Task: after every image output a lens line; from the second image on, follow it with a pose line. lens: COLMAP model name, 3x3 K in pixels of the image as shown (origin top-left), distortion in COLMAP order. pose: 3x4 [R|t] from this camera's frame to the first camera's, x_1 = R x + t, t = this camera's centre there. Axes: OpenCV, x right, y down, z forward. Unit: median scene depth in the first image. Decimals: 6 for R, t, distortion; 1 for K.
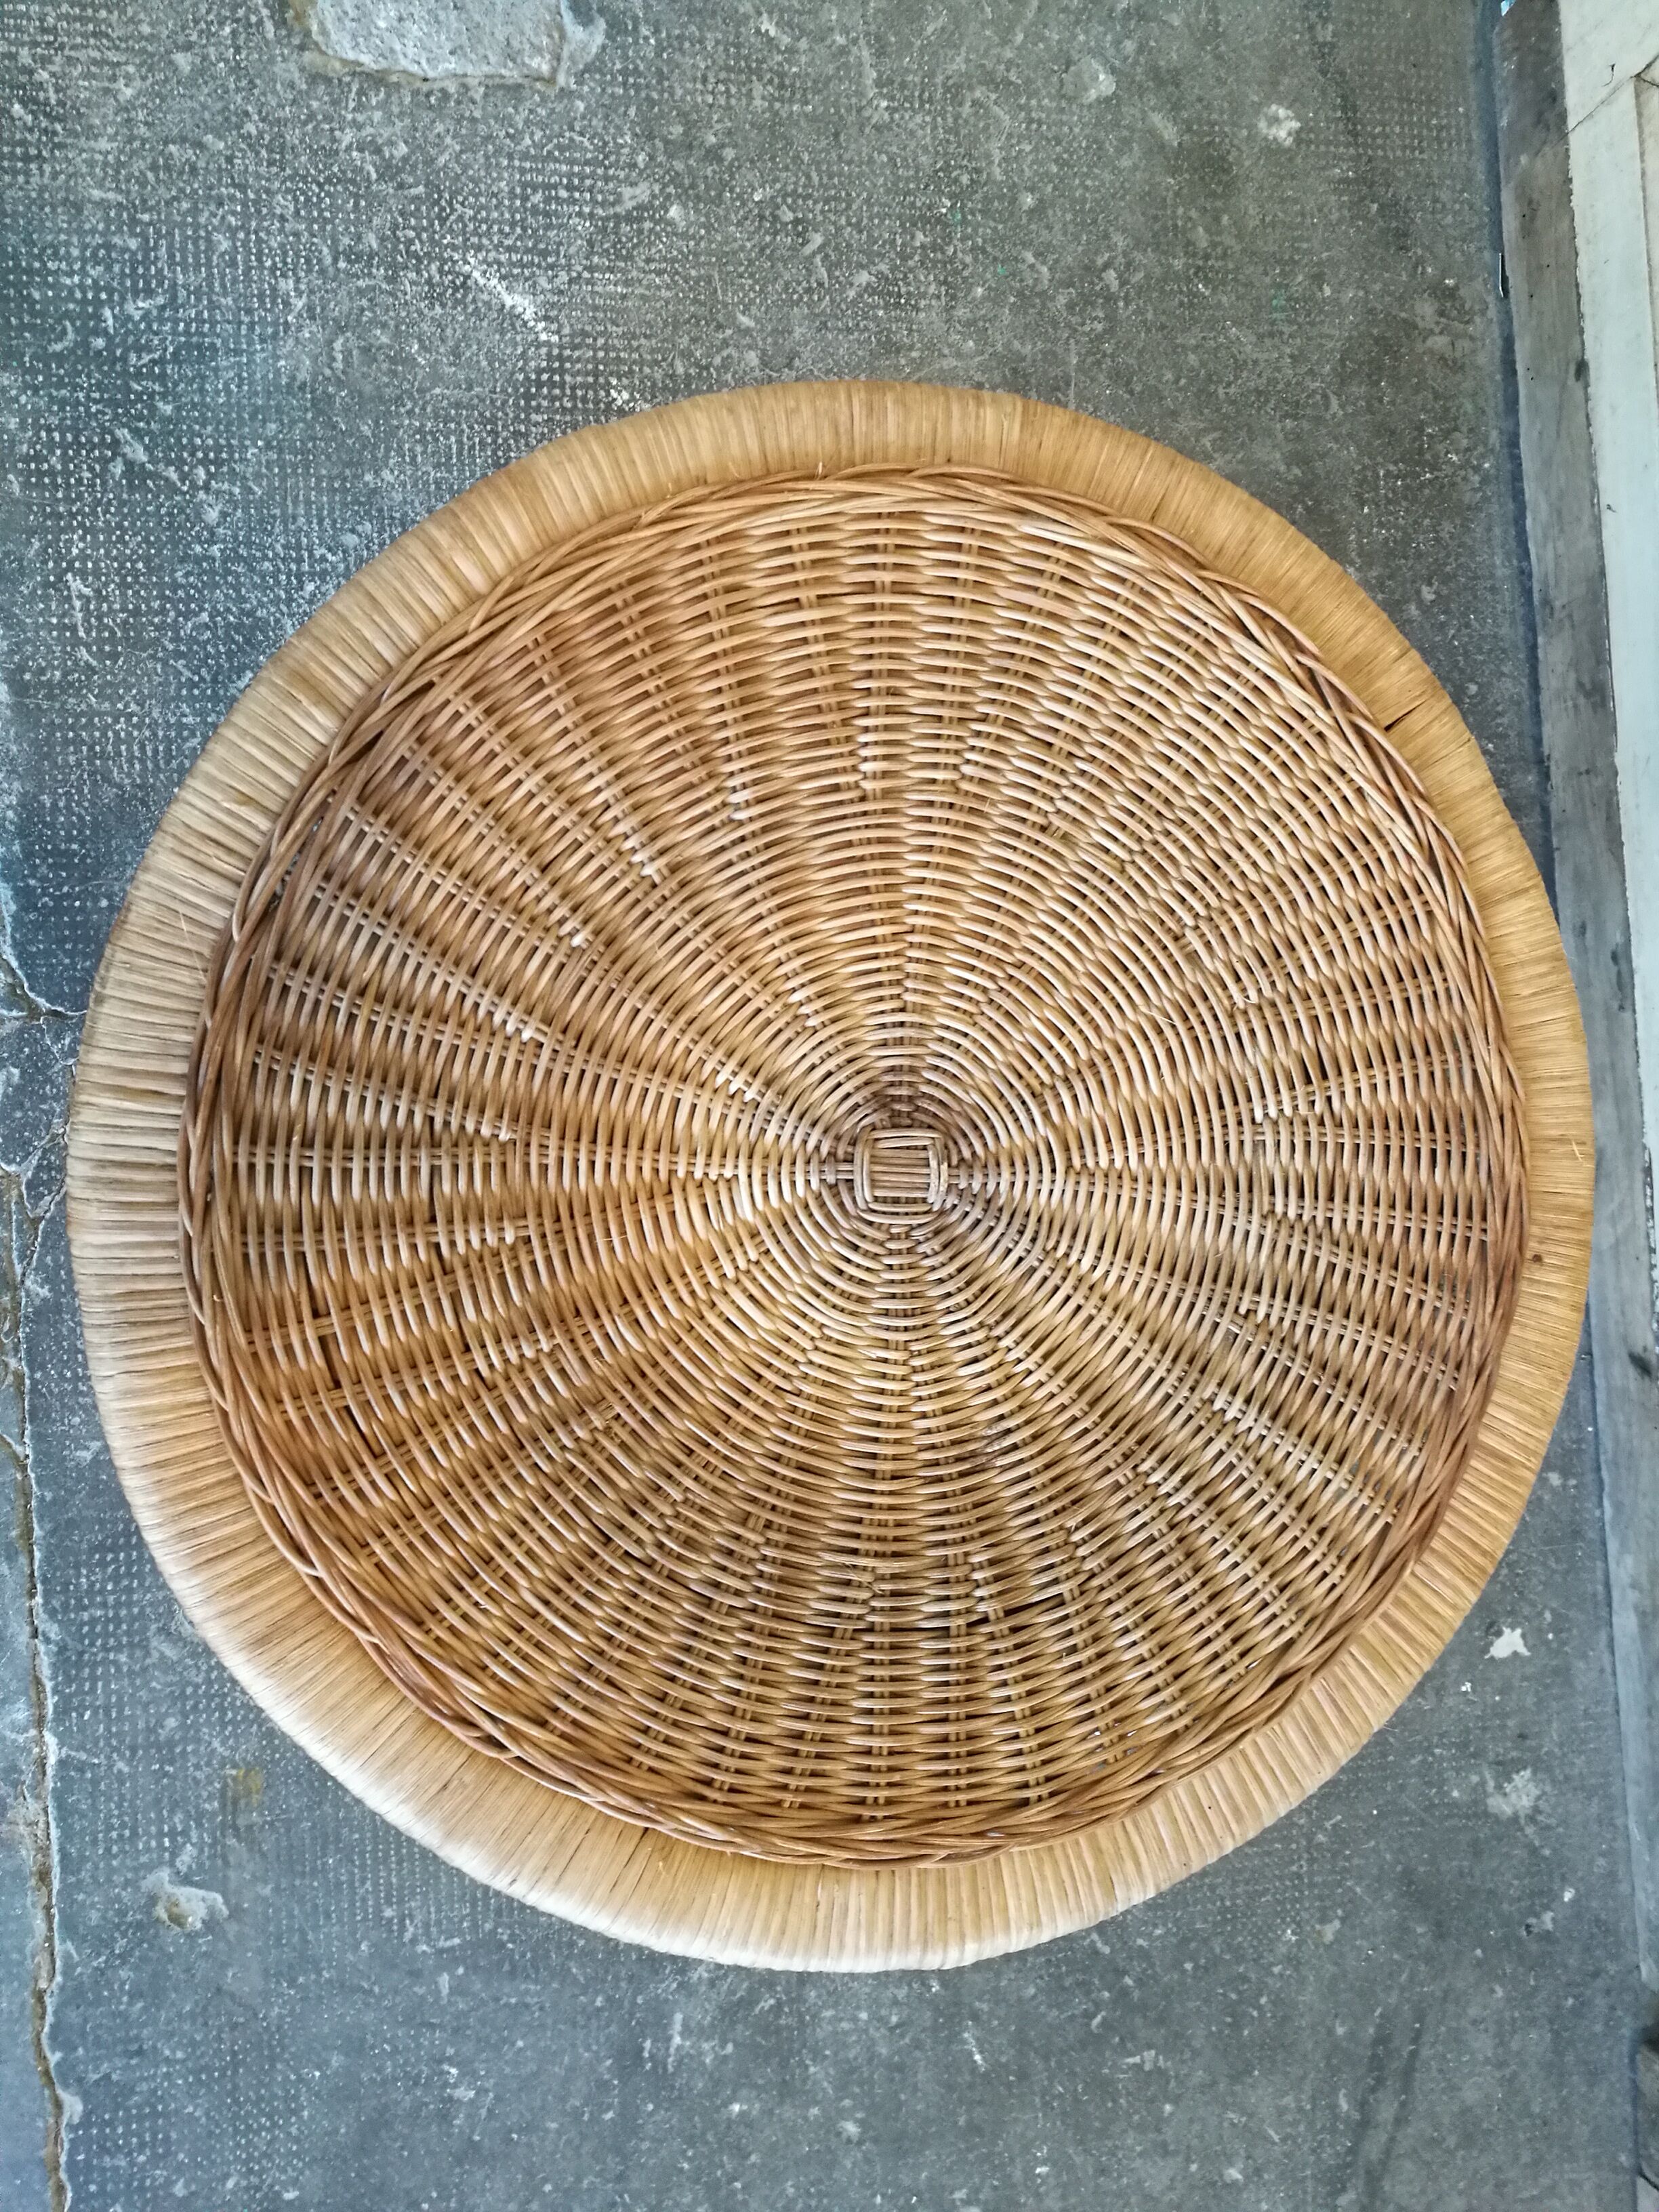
lens RADIAL K [[1726.8, 0, 827.1], [0, 1726.8, 1111.6], [0, 0, 1]] dist [-0.027866, 0.045170]
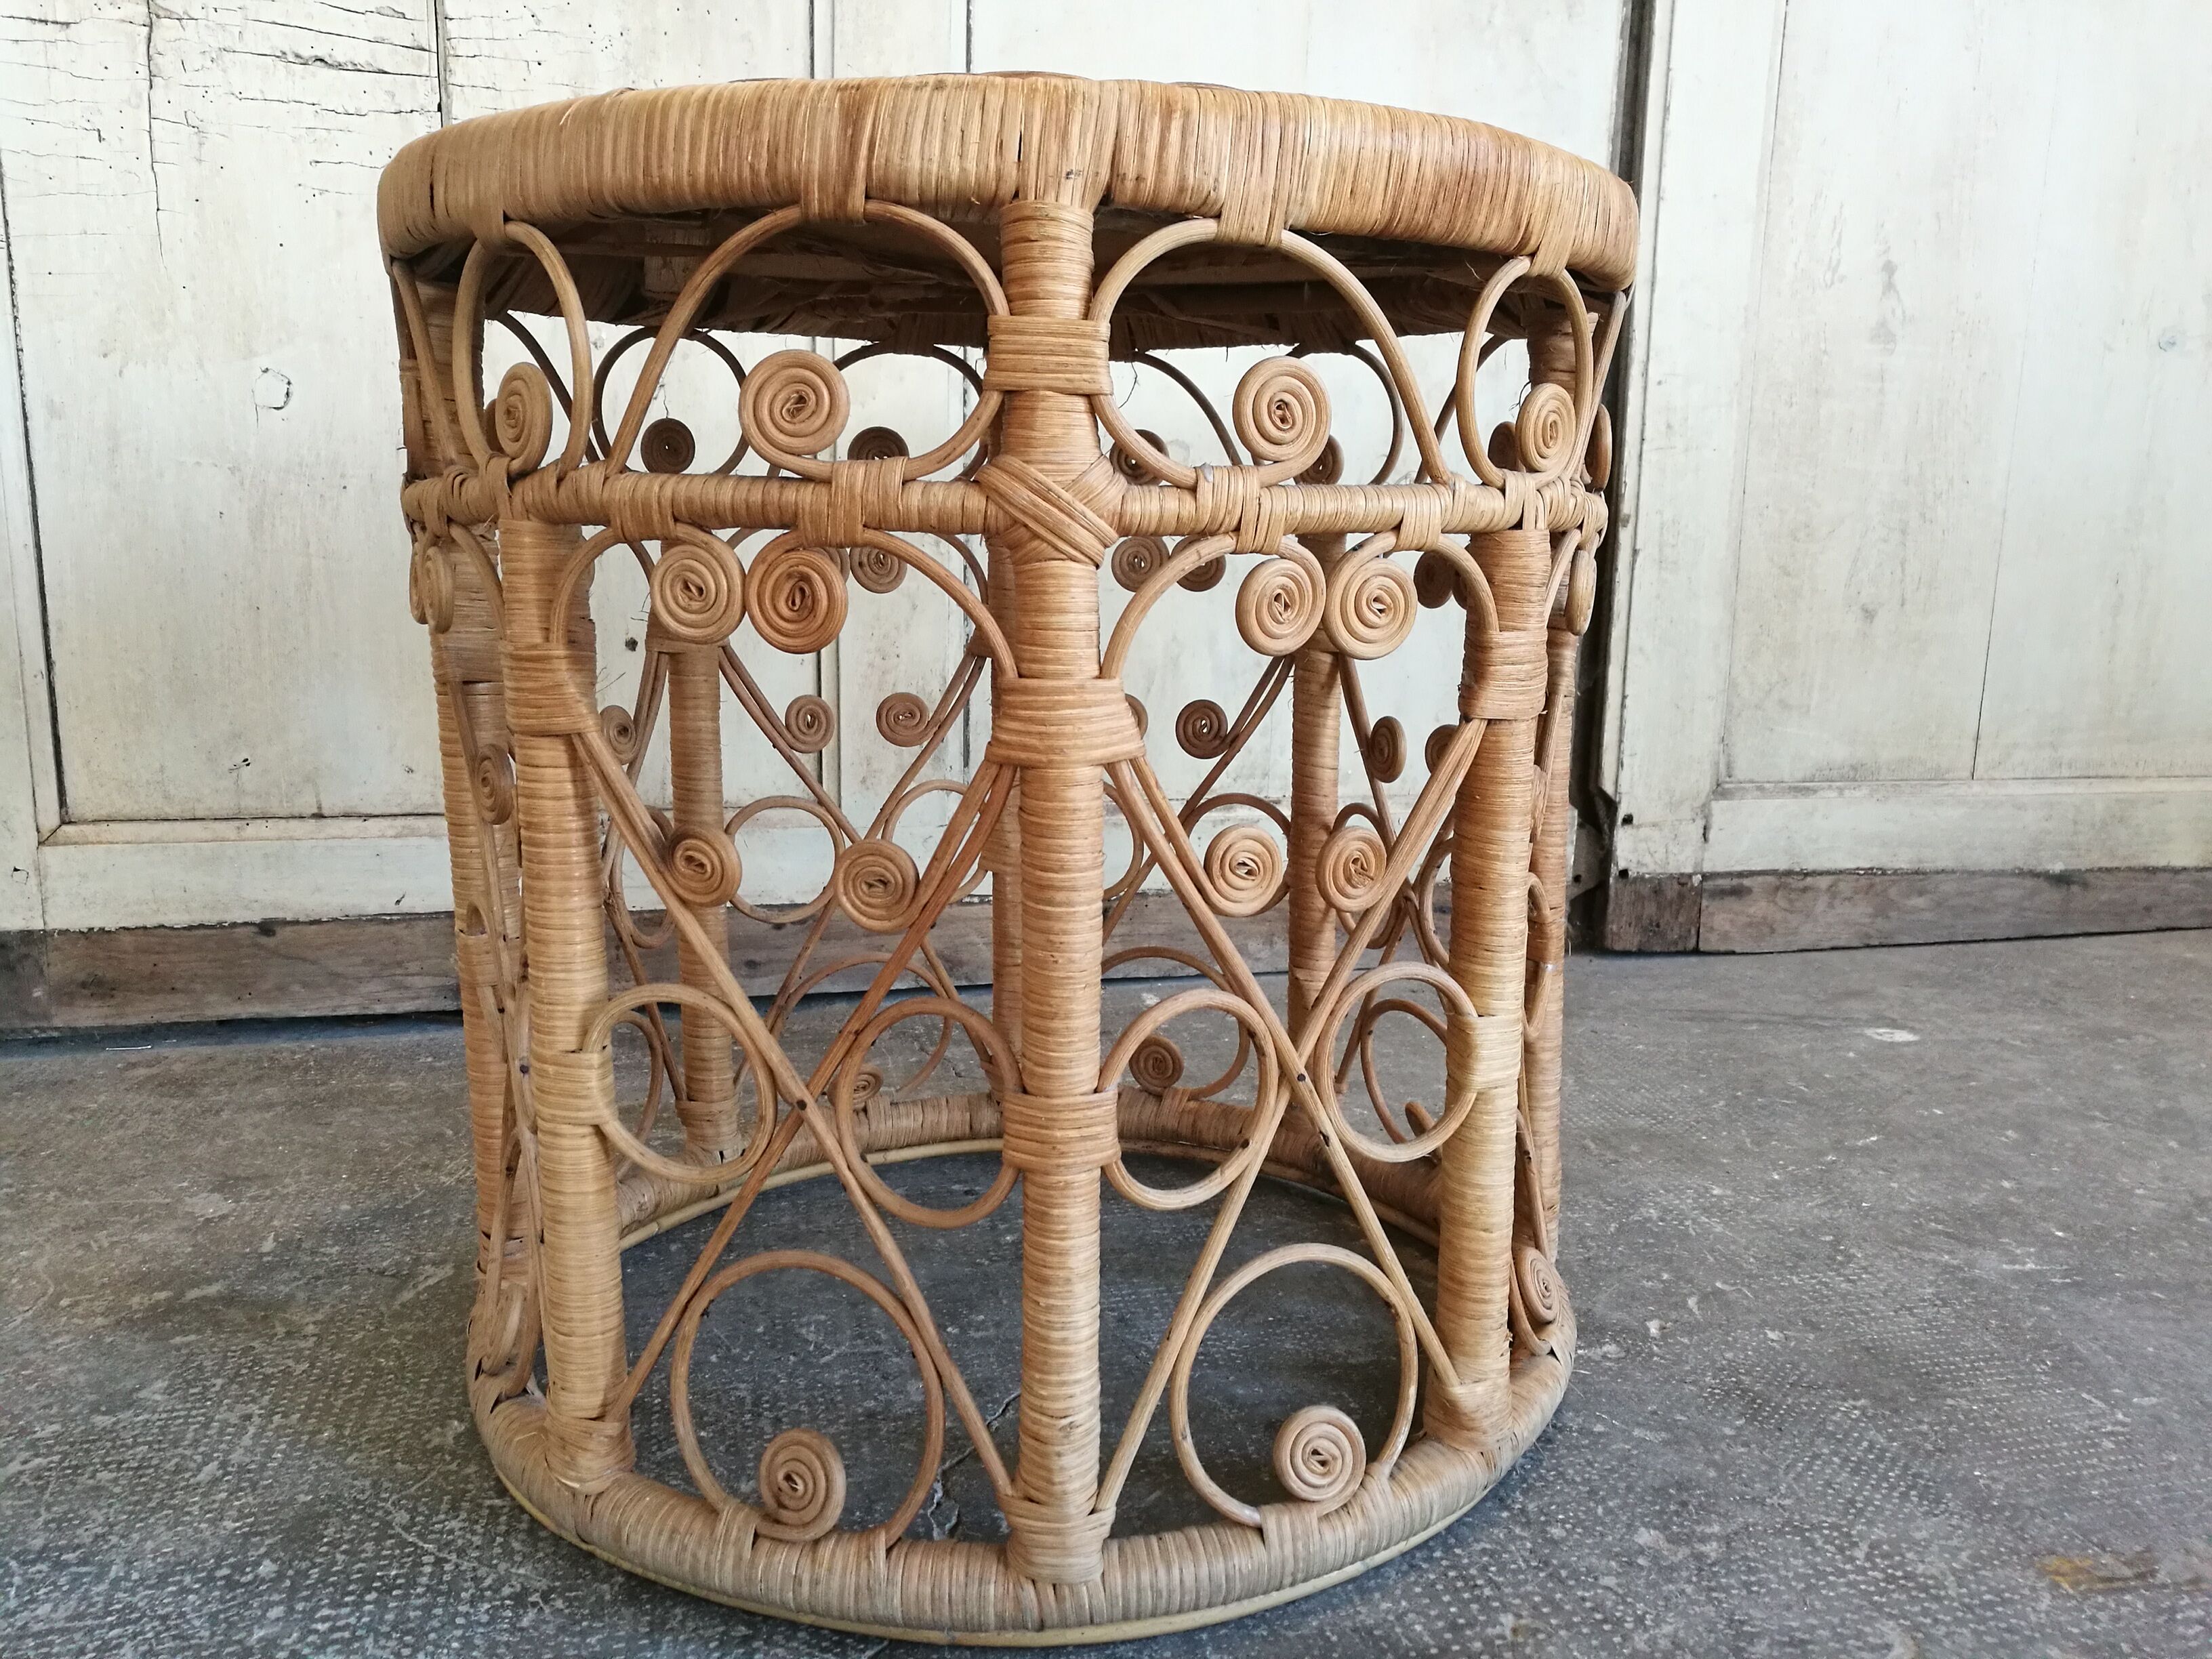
lens RADIAL K [[1726.8, 0, 1116.0], [0, 1726.8, 833.7], [0, 0, 1]] dist [-0.027866, 0.045170]
pose [[-0.161458, -0.387395, 0.907665, -0.752861], [0.985426, -0.013393, 0.169574, -0.066749], [-0.053535, 0.921816, 0.383912, 0.505729]]
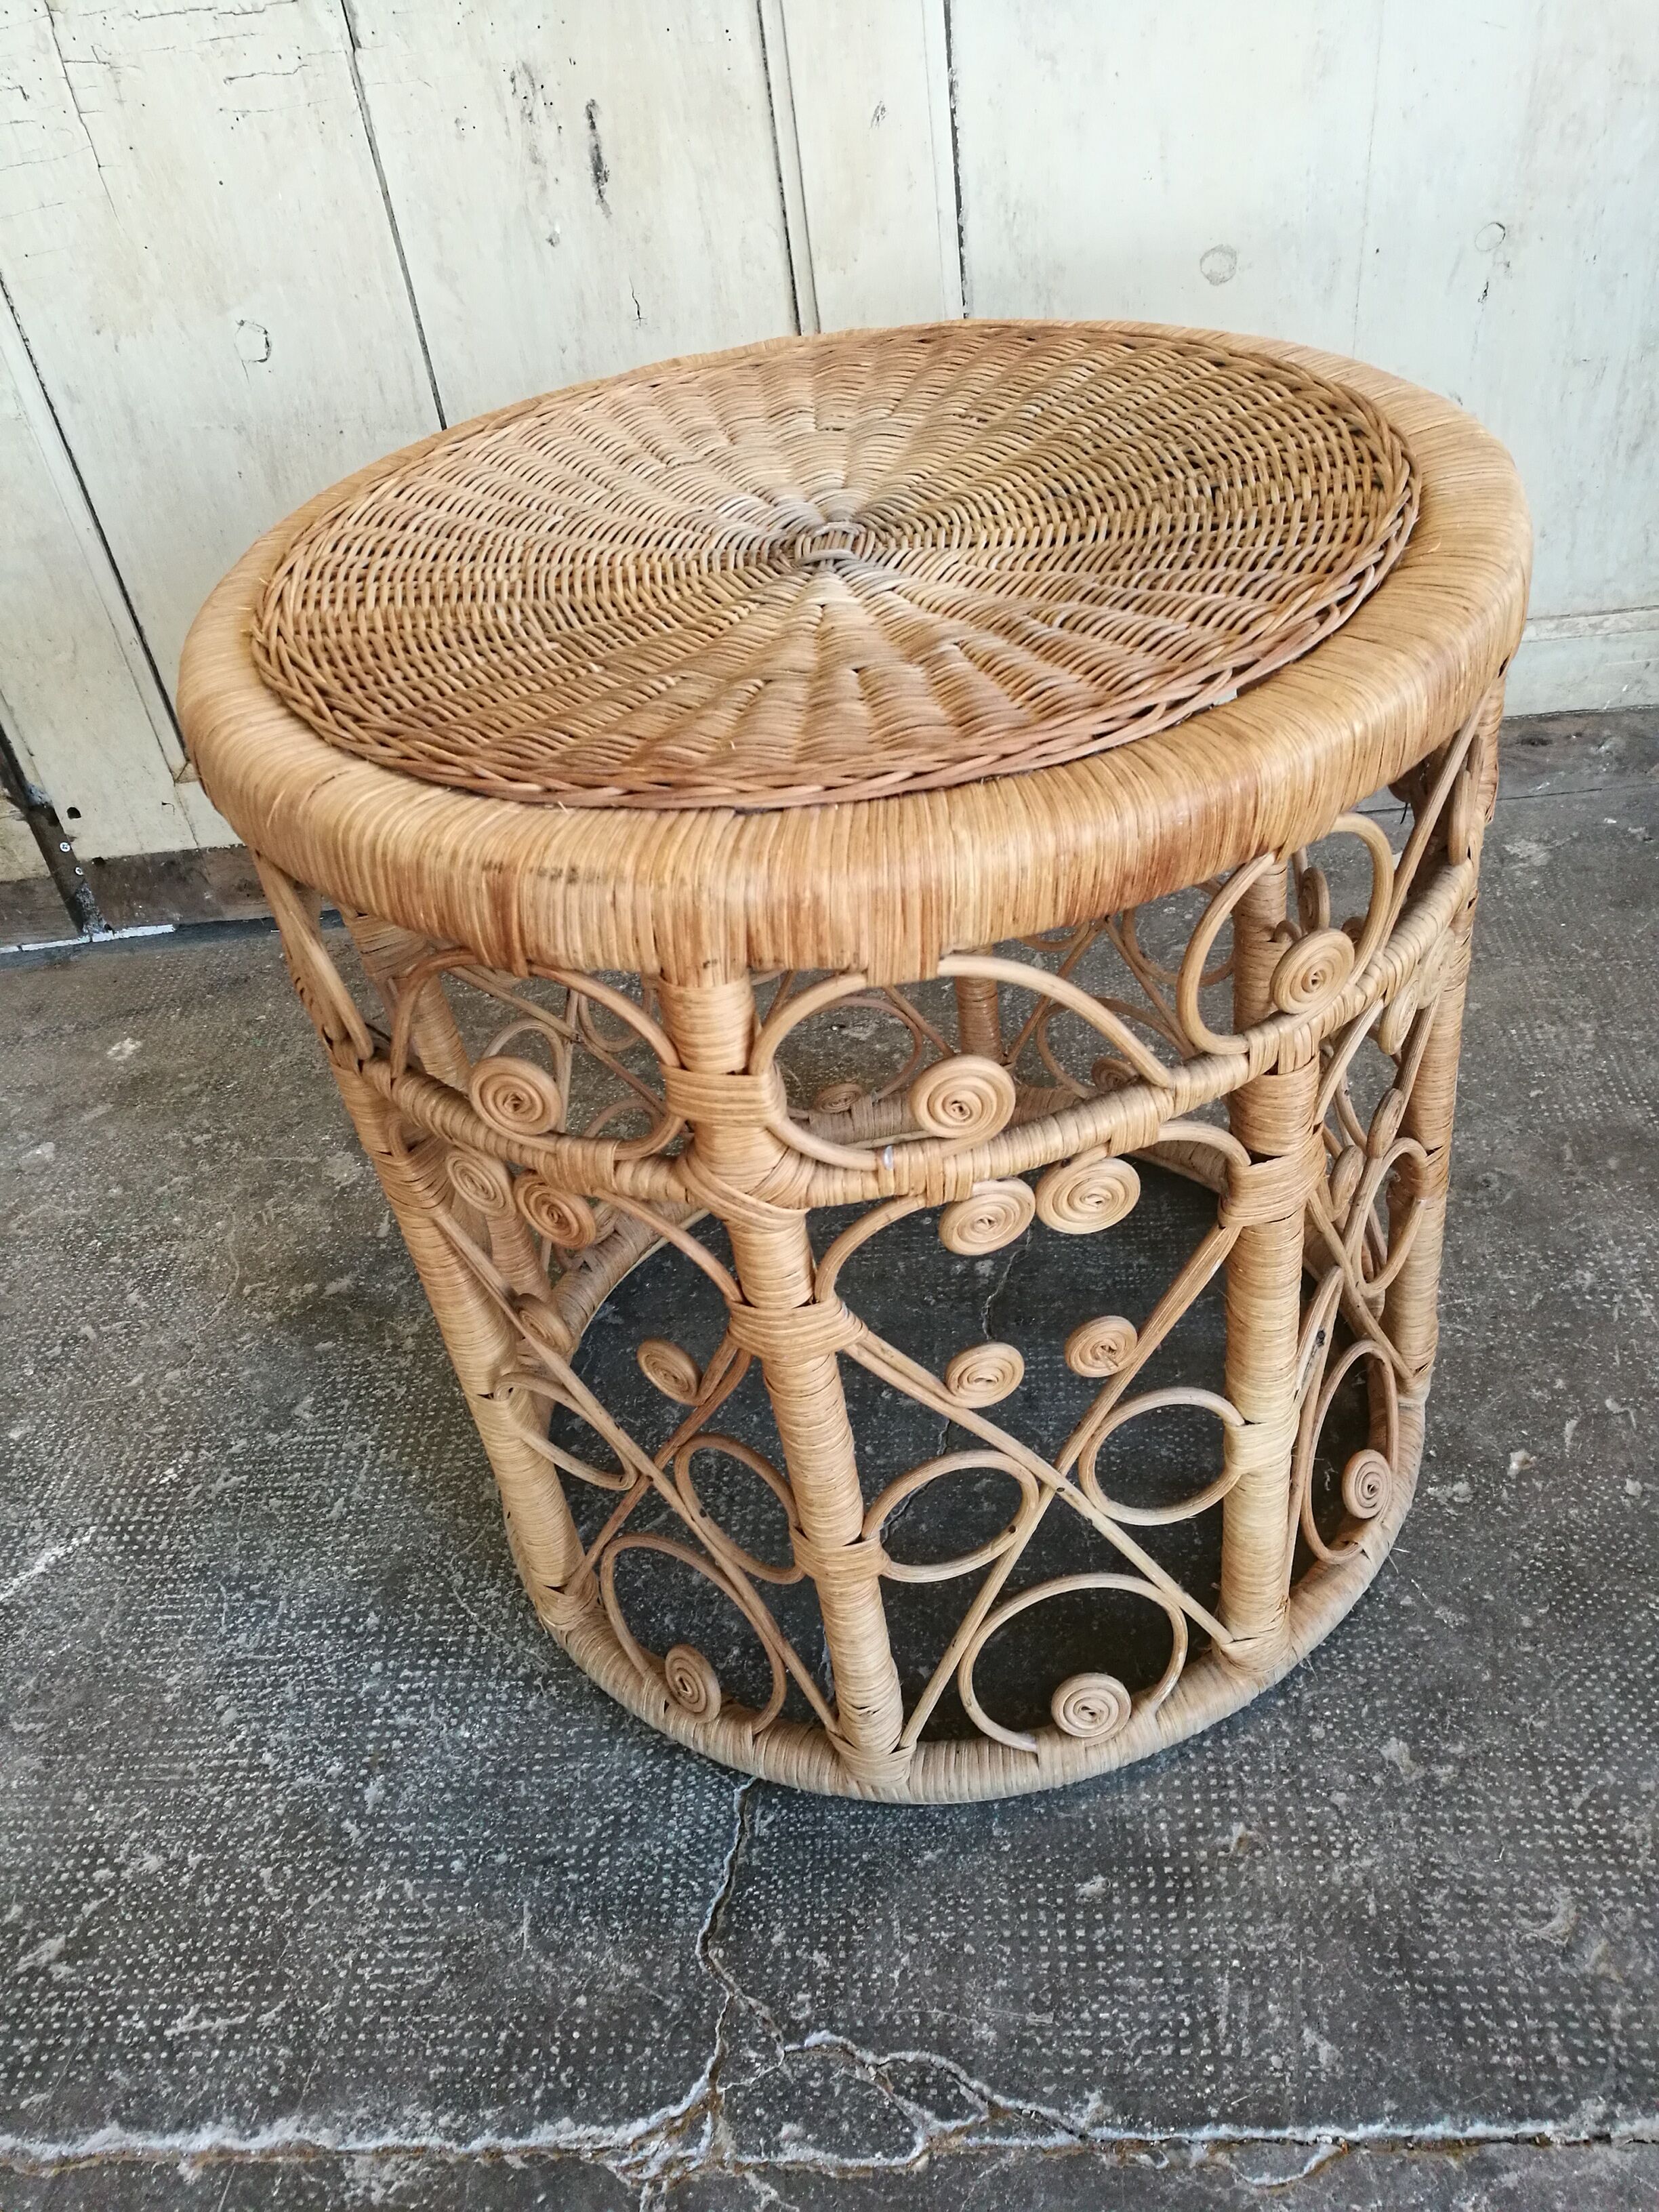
lens RADIAL K [[1726.8, 0, 824.6], [0, 1726.8, 1110.9], [0, 0, 1]] dist [-0.027866, 0.045170]
pose [[0.066035, -0.783740, 0.617569, -0.565913], [0.988526, -0.032879, -0.147426, 0.109949], [0.135849, 0.620218, 0.772576, 0.174634]]
